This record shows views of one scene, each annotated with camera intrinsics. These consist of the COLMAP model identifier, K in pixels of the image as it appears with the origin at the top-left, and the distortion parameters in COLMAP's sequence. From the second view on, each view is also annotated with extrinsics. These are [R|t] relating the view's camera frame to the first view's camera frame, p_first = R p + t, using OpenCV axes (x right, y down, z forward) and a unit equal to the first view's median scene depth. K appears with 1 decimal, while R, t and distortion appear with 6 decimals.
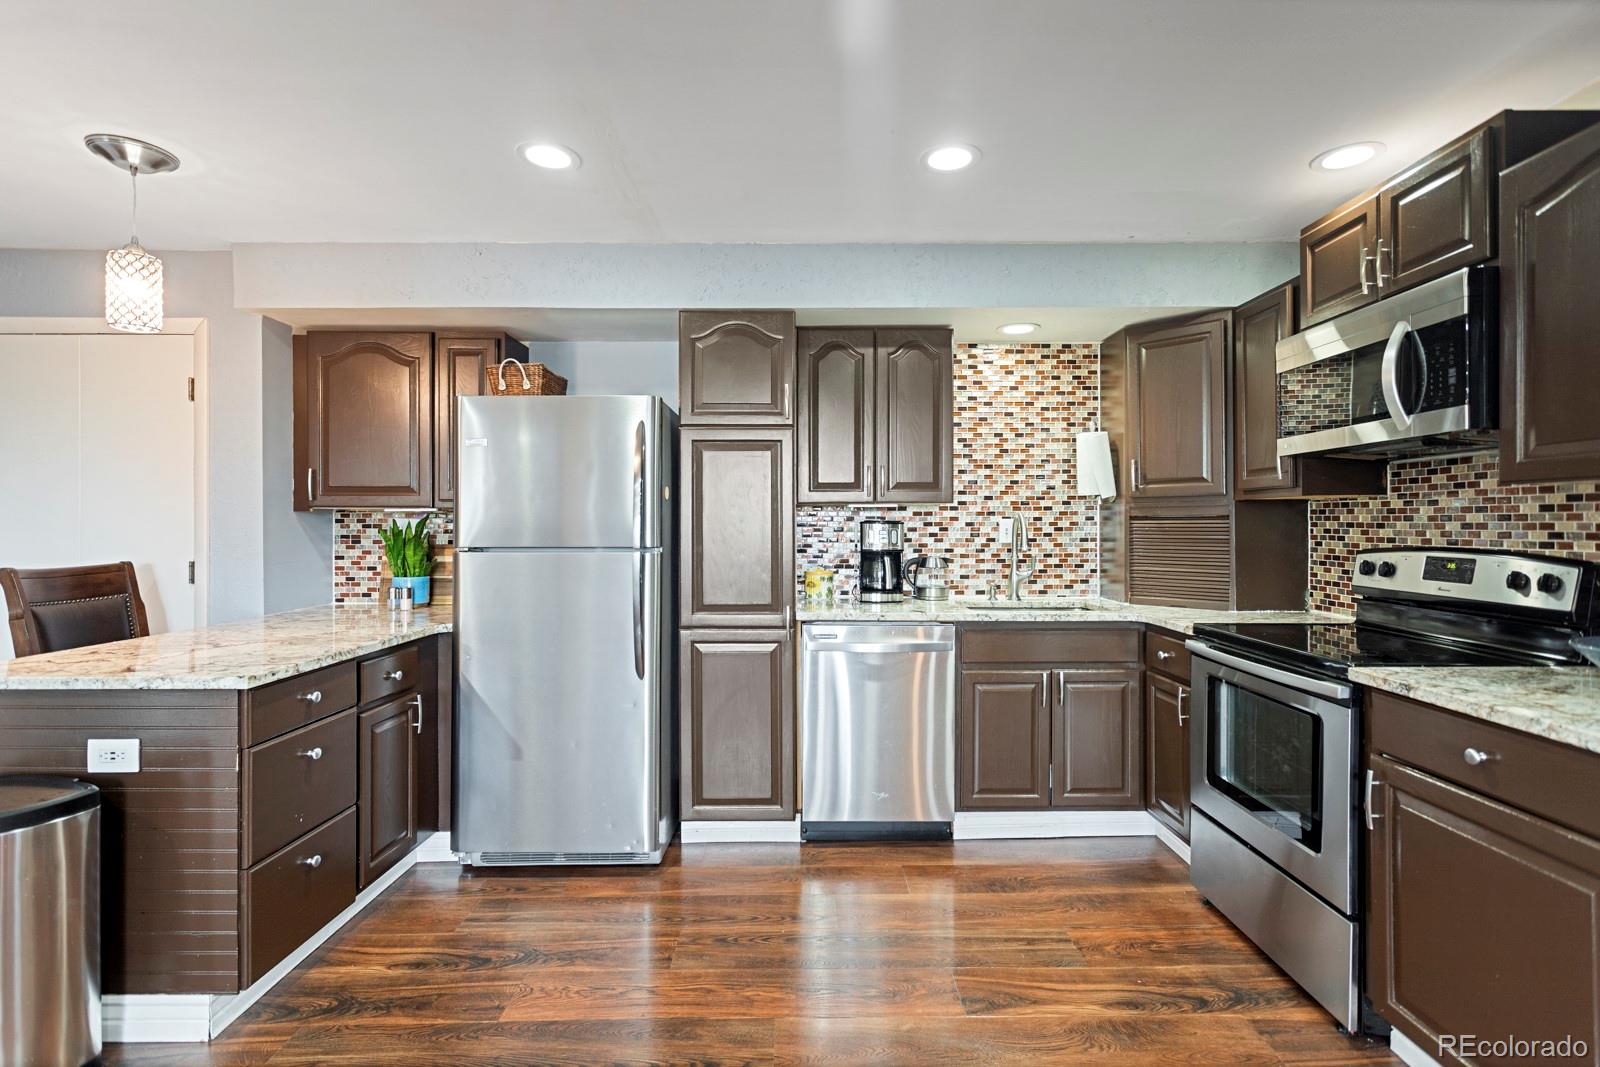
lens RADIAL K [[768.9, 0, 805.3], [0, 768.9, 520.1], [0, 0, 1]] dist [0.003851, 0.000948]
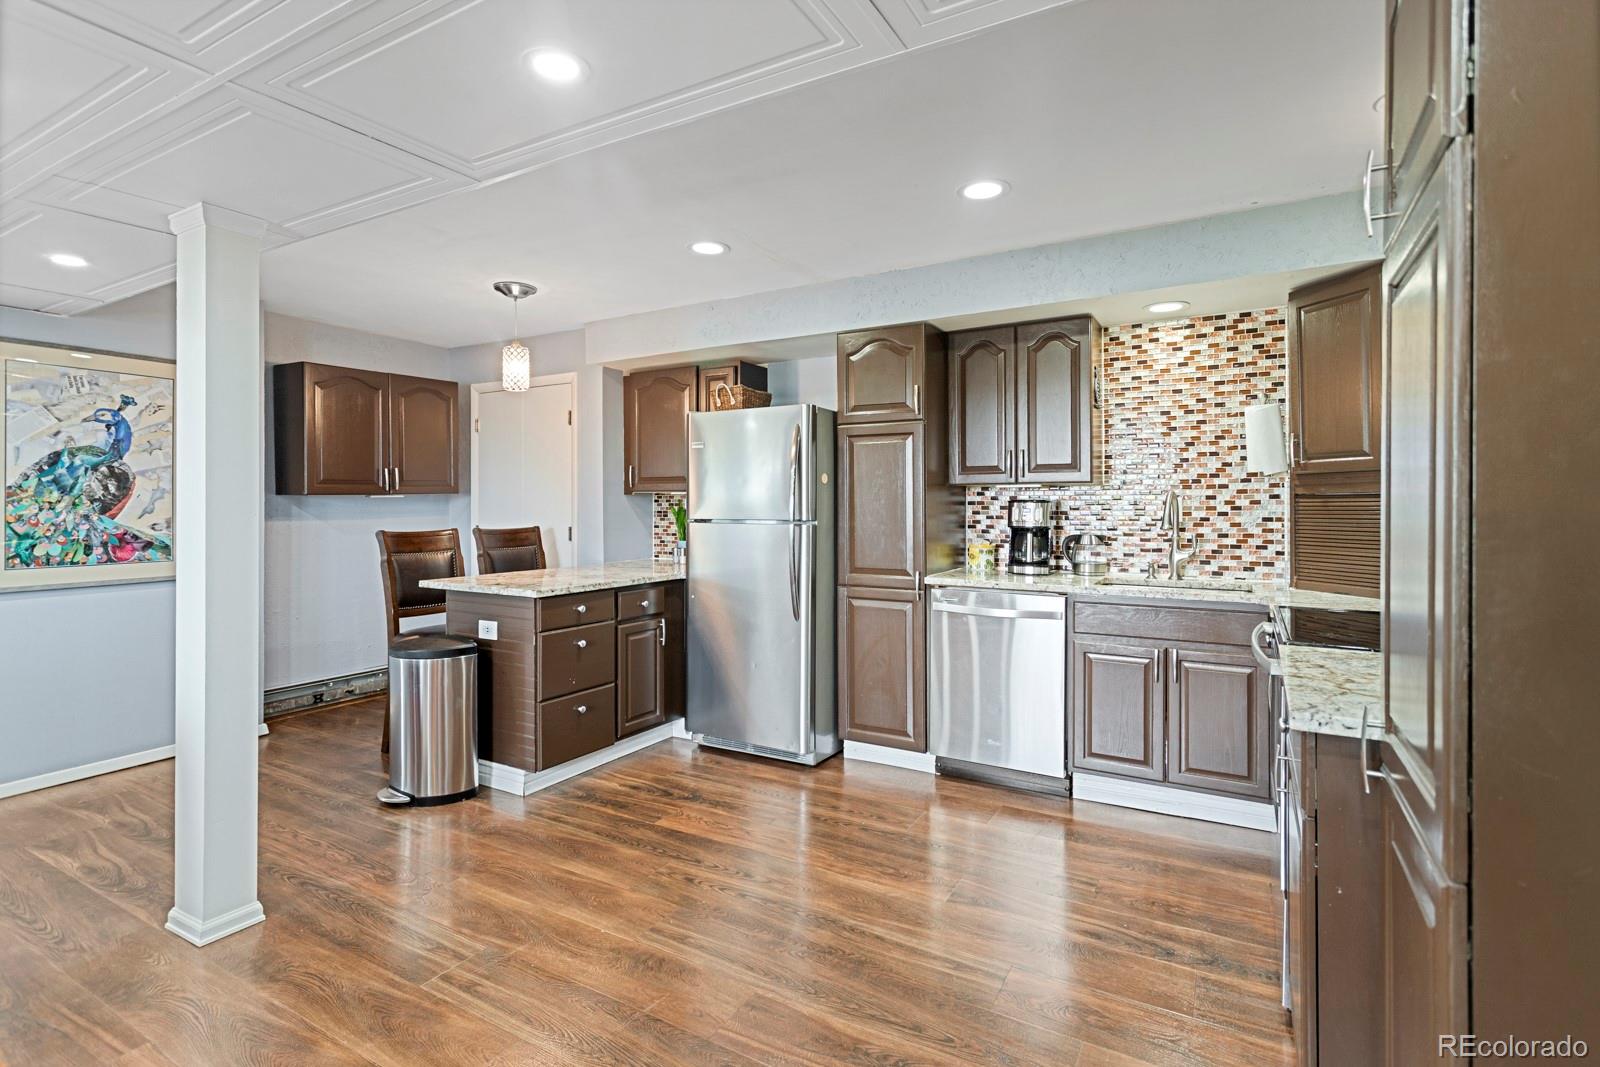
lens RADIAL K [[769.3, 0, 792.1], [0, 769.3, 499.1], [0, 0, 1]] dist [0.003709, 0.001146]
pose [[0.856545, -0.003171, -0.516063, 0.369129], [0.002956, 0.999995, -0.001239, 0.000321], [0.516064, -0.000464, 0.856550, -0.104691]]
